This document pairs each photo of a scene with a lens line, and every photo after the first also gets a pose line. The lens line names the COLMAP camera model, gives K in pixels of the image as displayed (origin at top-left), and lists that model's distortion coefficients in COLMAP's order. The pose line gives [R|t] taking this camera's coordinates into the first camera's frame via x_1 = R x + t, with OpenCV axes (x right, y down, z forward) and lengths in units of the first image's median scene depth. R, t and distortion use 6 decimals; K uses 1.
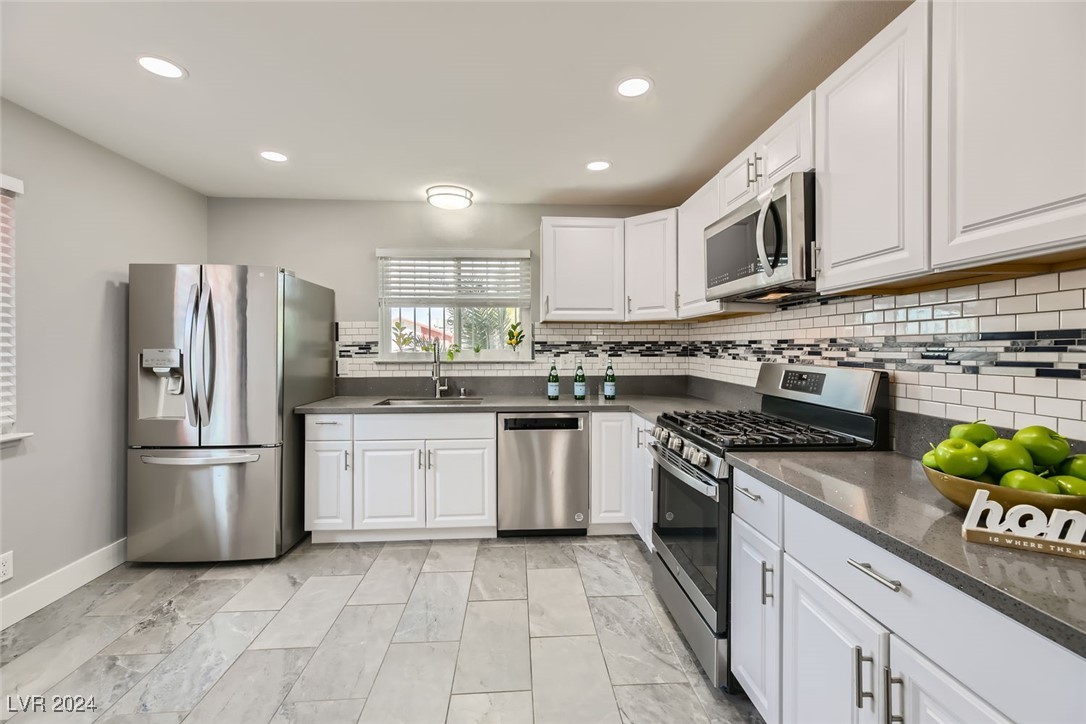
lens RADIAL K [[433.5, 0, 539.2], [0, 433.5, 355.2], [0, 0, 1]] dist [0.000637, 0.000003]
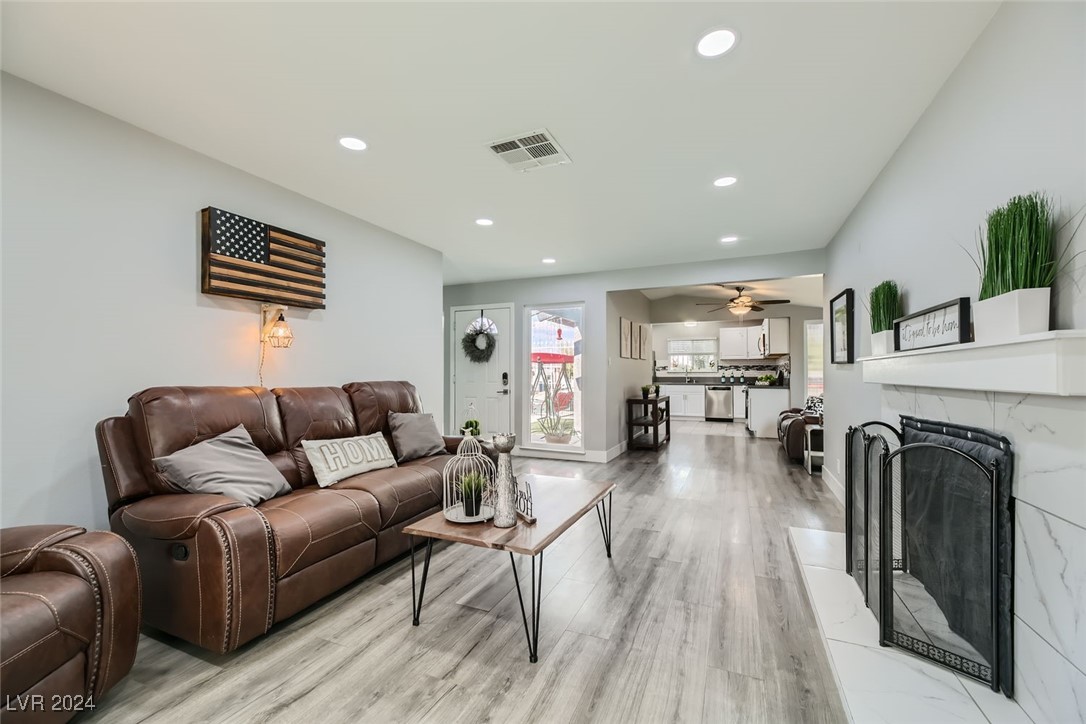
lens RADIAL K [[433.5, 0, 536.4], [0, 433.5, 369.5], [0, 0, 1]] dist [0.000637, 0.000003]
pose [[0.881257, -0.005558, -0.472605, 0.317364], [0.004599, 0.999984, -0.003184, -0.001380], [0.472615, 0.000633, 0.881269, -2.433119]]
